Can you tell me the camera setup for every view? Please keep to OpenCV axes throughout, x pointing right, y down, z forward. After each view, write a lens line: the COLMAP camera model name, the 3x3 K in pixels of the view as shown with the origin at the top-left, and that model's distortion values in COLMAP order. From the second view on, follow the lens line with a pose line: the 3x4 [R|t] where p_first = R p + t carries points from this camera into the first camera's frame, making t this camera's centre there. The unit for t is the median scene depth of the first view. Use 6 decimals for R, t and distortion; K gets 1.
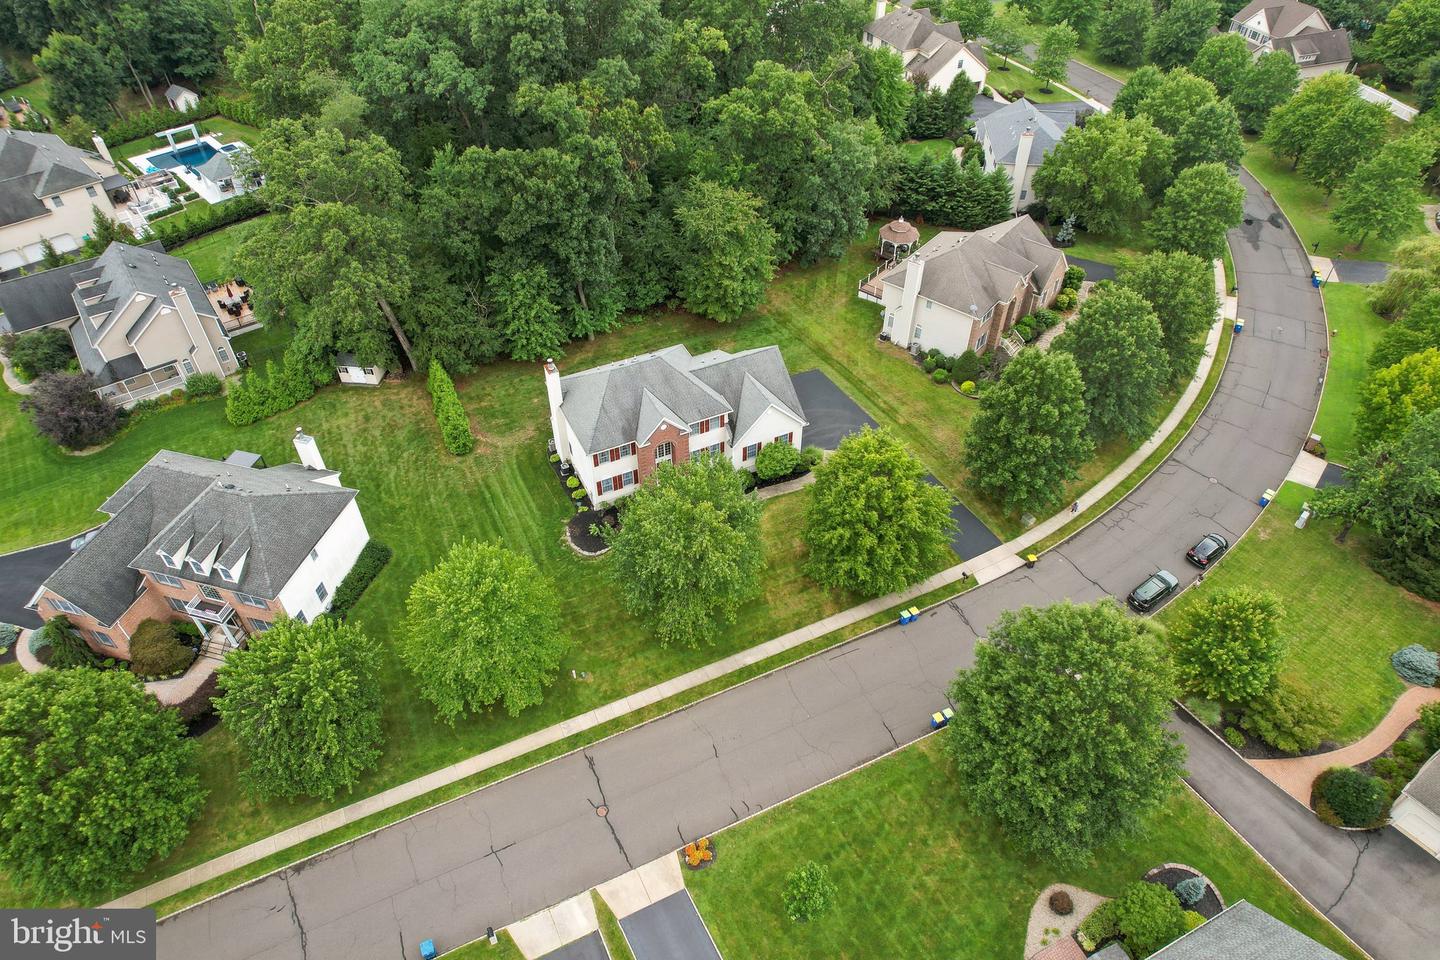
lens RADIAL K [[921.3, 0, 723.7], [0, 921.3, 482.2], [0, 0, 1]] dist [-0.082061, 0.071256]
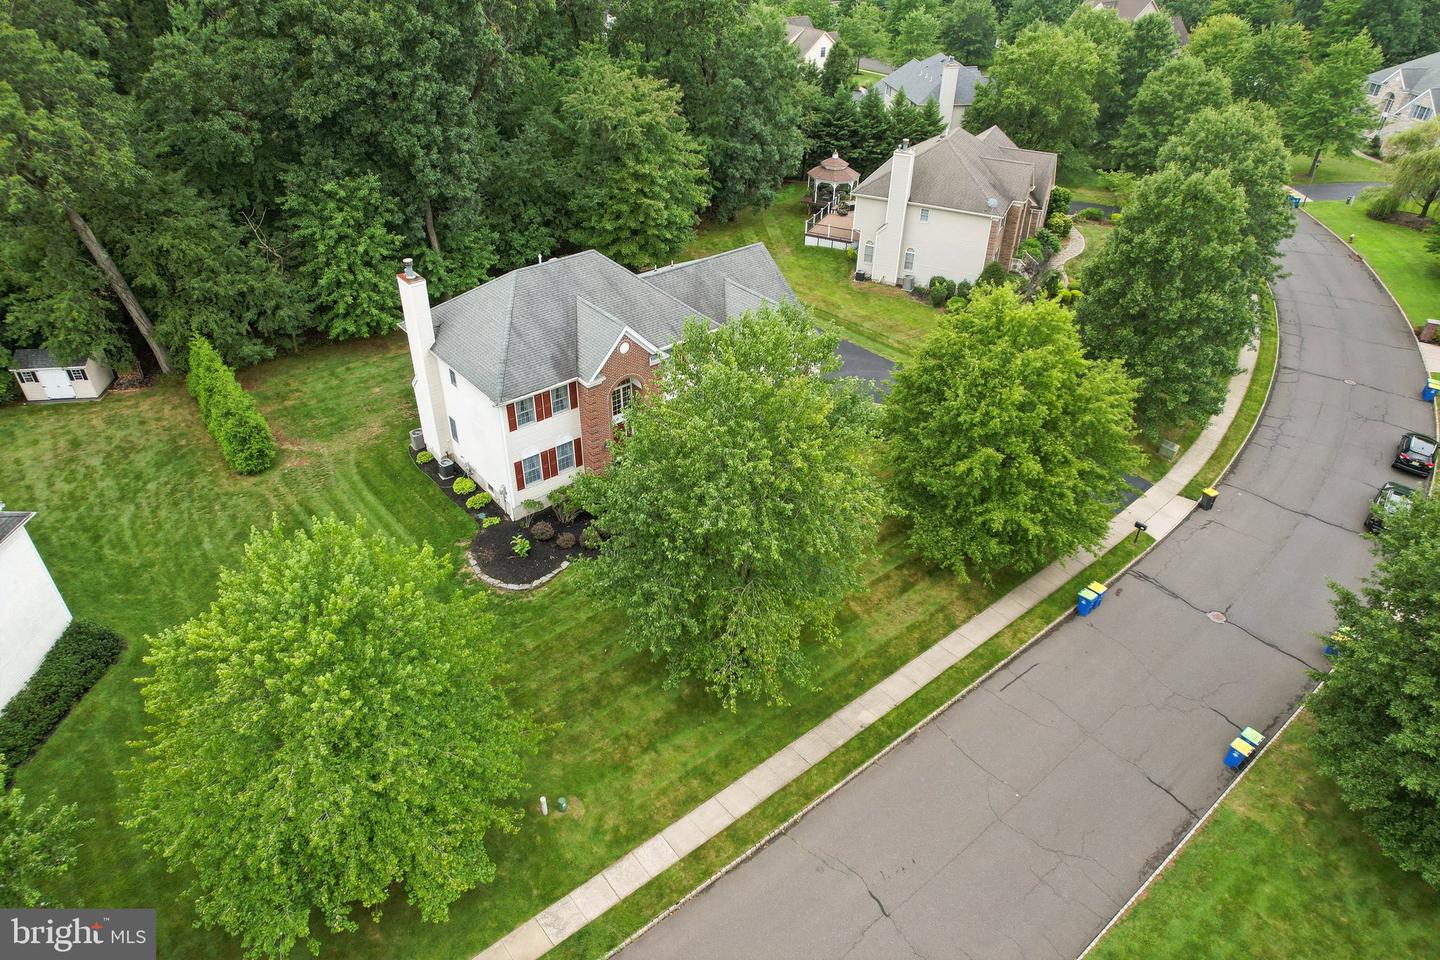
lens RADIAL K [[921.3, 0, 723.1], [0, 921.3, 478.3], [0, 0, 1]] dist [-0.082061, 0.071256]
pose [[0.970509, -0.125189, 0.206012, -0.124934], [0.156310, 0.977384, -0.142434, 0.104529], [-0.183522, 0.170435, 0.968128, 0.412495]]
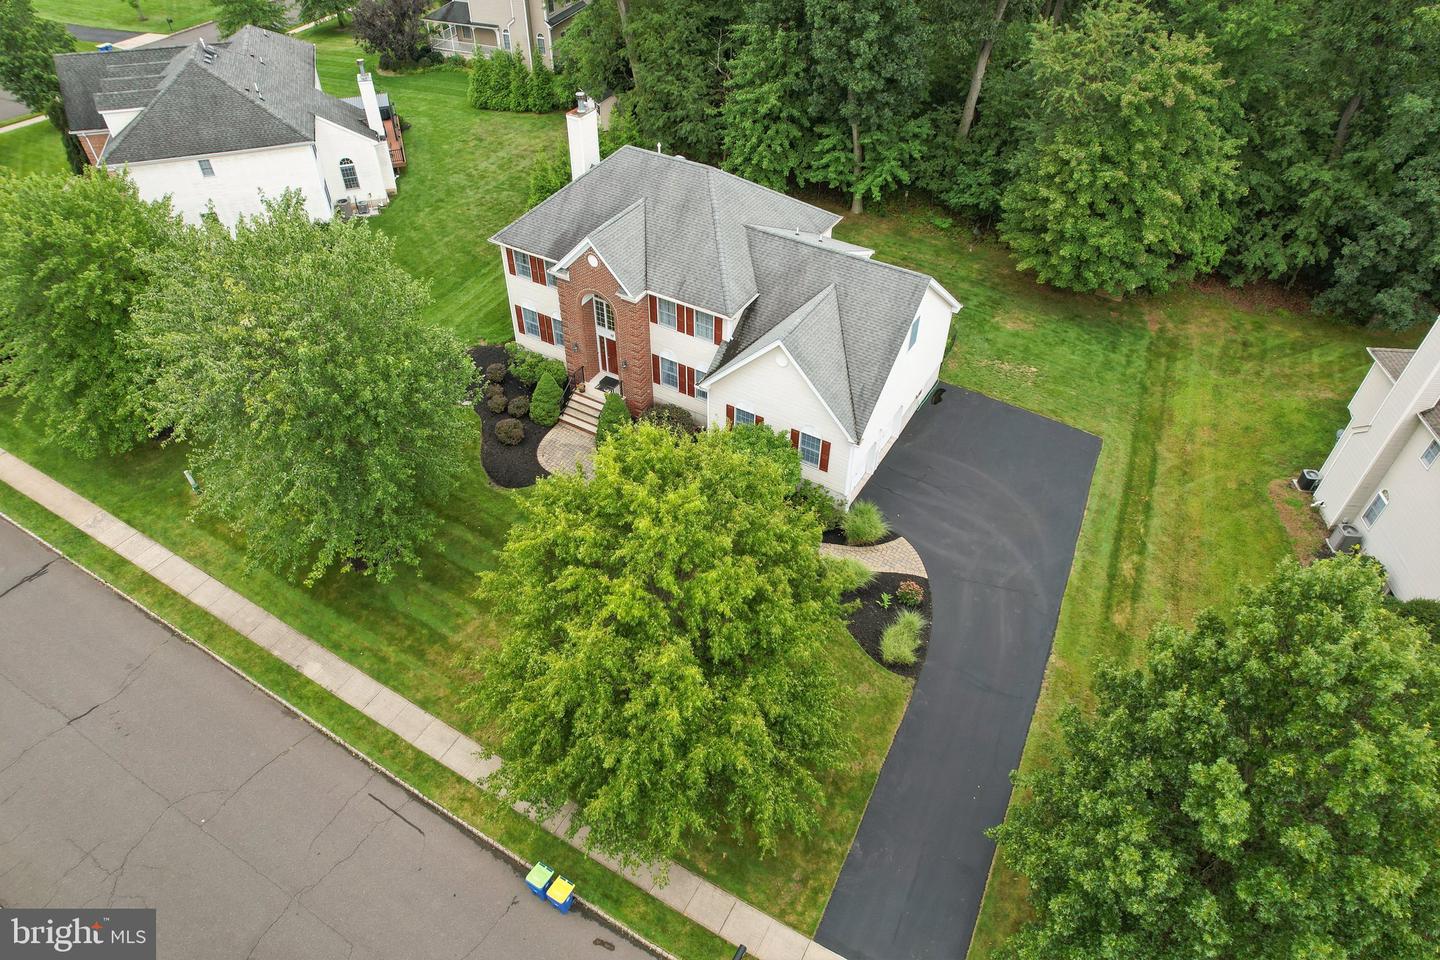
lens RADIAL K [[921.3, 0, 719.0], [0, 921.3, 478.5], [0, 0, 1]] dist [-0.082061, 0.071256]
pose [[0.549157, 0.565677, -0.615172, 0.342068], [-0.584154, 0.786231, 0.201505, -0.102050], [0.597654, 0.248697, 0.762207, 0.627477]]
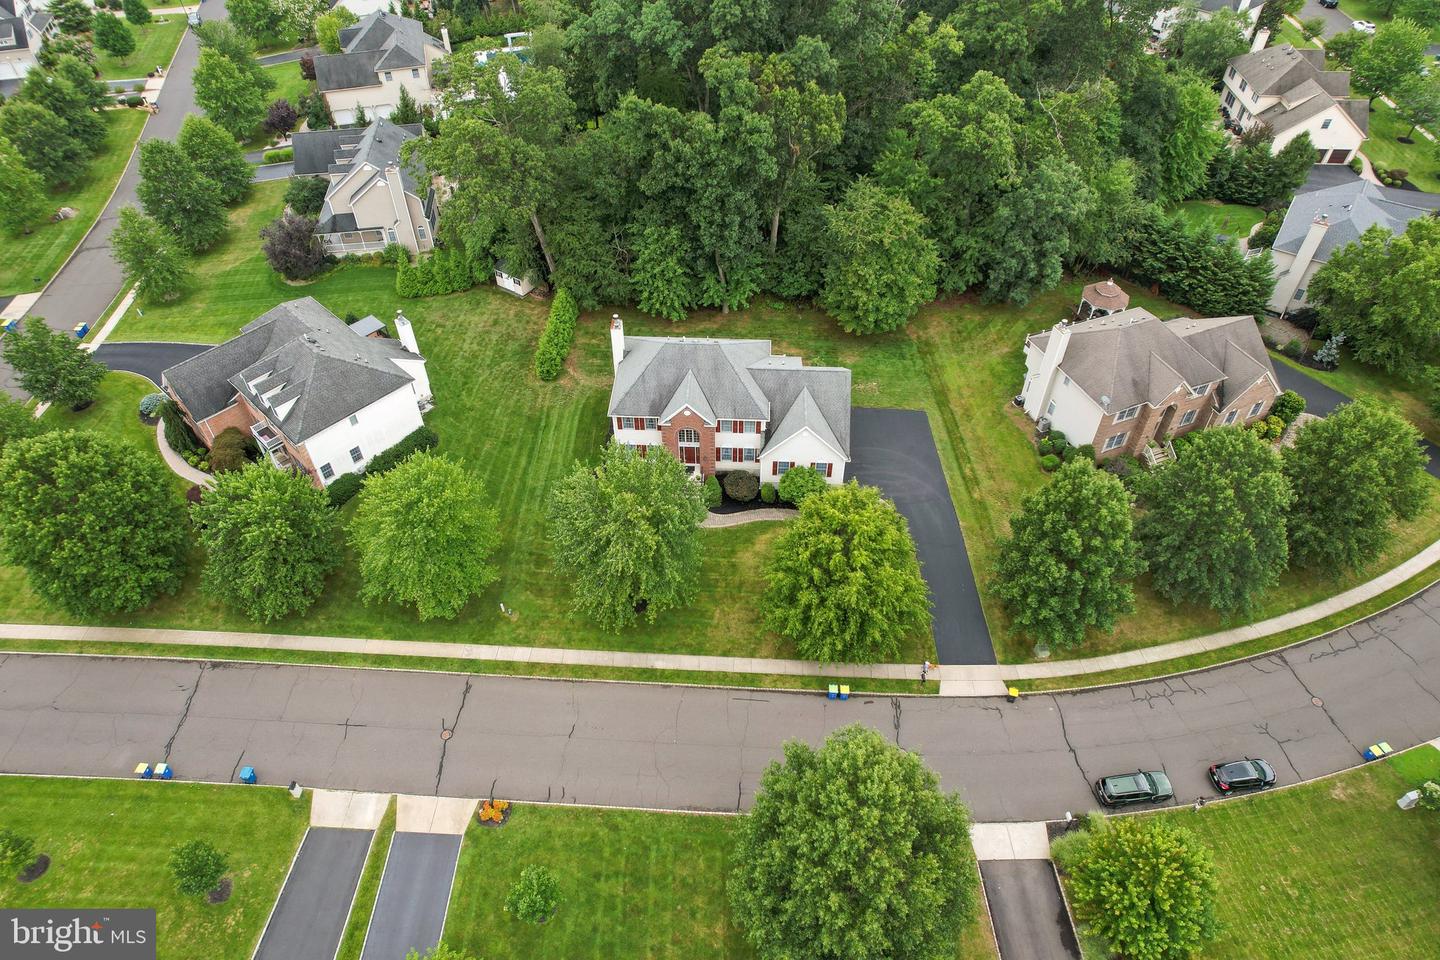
lens RADIAL K [[921.3, 0, 718.3], [0, 921.3, 482.2], [0, 0, 1]] dist [-0.082061, 0.071256]
pose [[0.876512, 0.339875, -0.340899, 0.301688], [-0.329376, 0.939883, 0.090176, -0.083760], [0.351054, 0.033244, 0.935765, 0.087352]]
